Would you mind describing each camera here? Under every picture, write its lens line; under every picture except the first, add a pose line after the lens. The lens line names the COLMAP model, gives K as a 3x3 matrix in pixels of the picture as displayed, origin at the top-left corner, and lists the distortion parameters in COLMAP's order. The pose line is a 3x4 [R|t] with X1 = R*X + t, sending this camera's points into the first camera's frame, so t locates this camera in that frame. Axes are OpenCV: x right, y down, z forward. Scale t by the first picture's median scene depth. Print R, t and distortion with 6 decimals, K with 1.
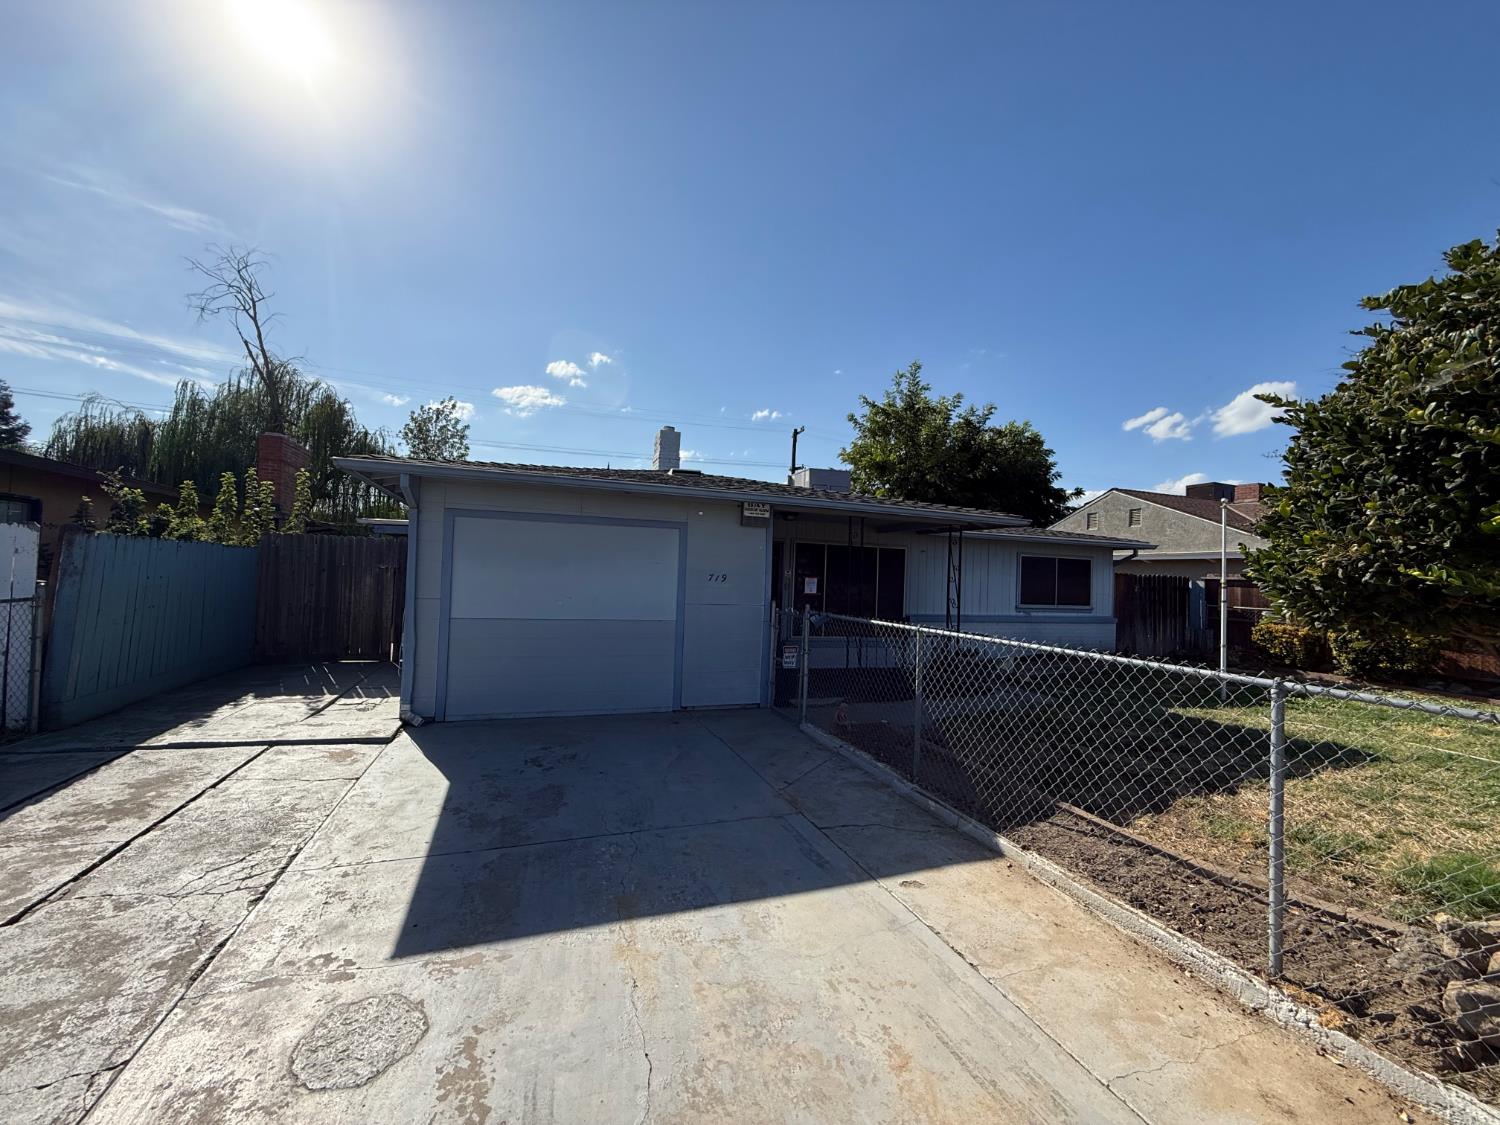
lens RADIAL K [[601.5, 0, 740.9], [0, 601.5, 566.4], [0, 0, 1]] dist [0.004823, 0.000554]
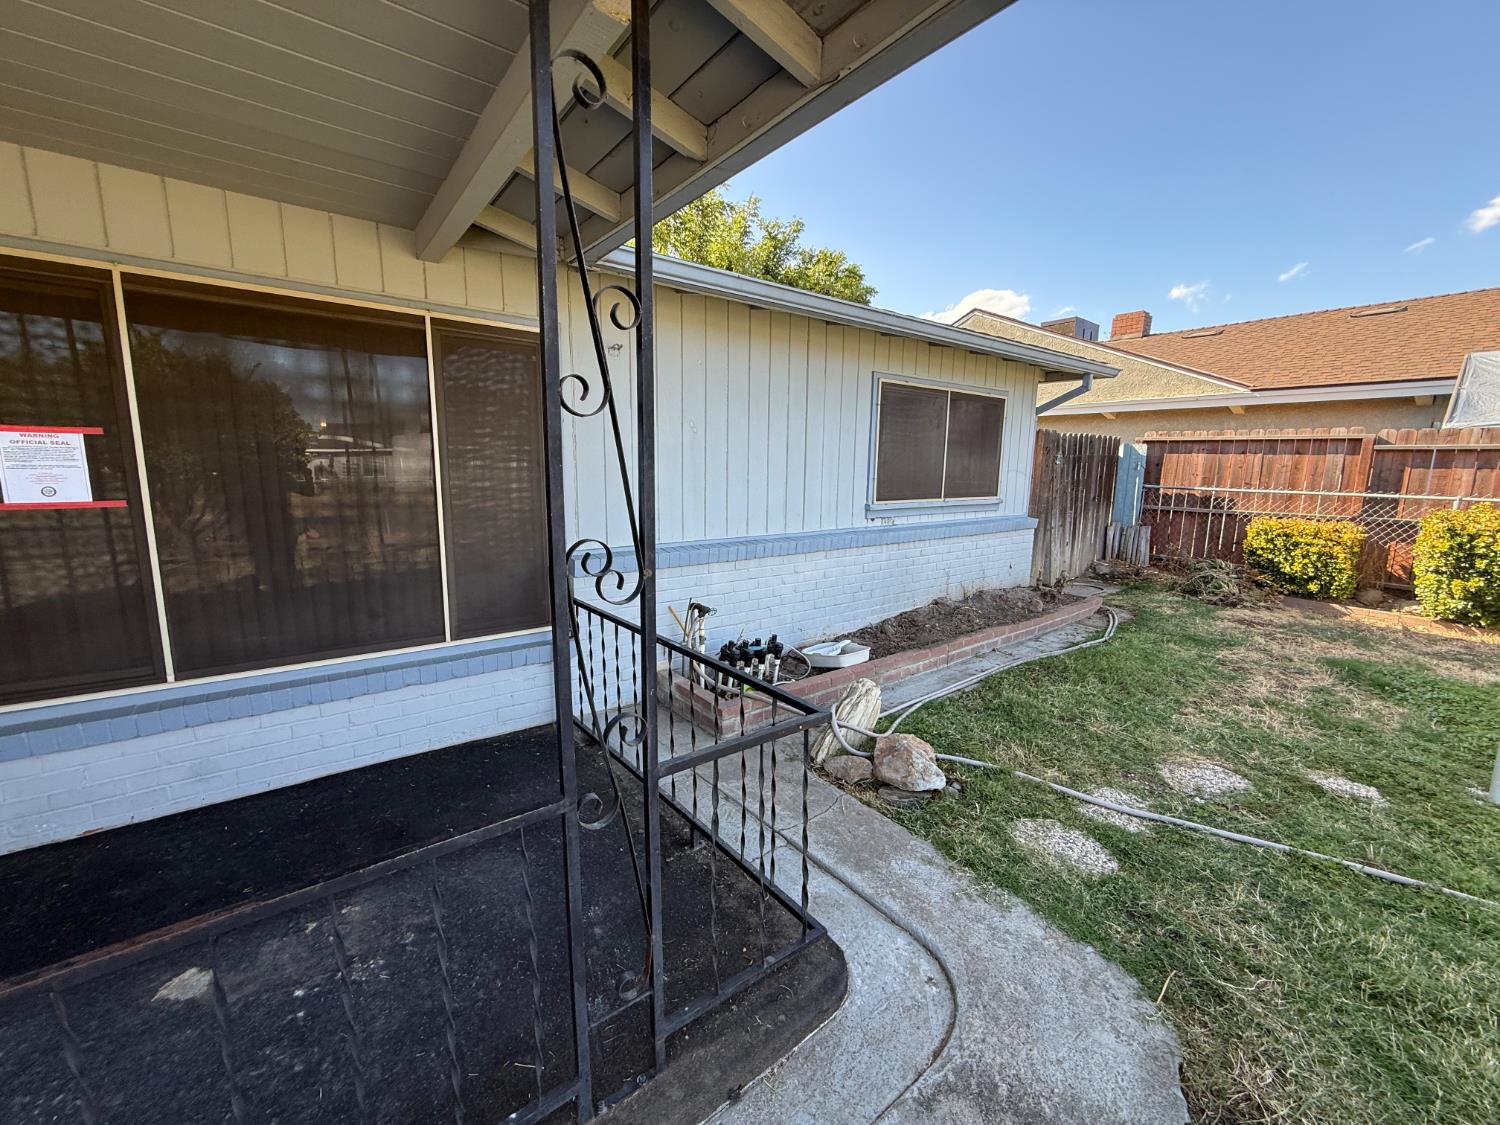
lens RADIAL K [[601.5, 0, 746.9], [0, 601.5, 565.2], [0, 0, 1]] dist [0.004823, 0.000554]
pose [[0.951559, -0.073157, 0.298637, 0.420126], [0.015512, 0.981467, 0.191001, 0.042354], [-0.307076, -0.177116, 0.935059, 1.056386]]
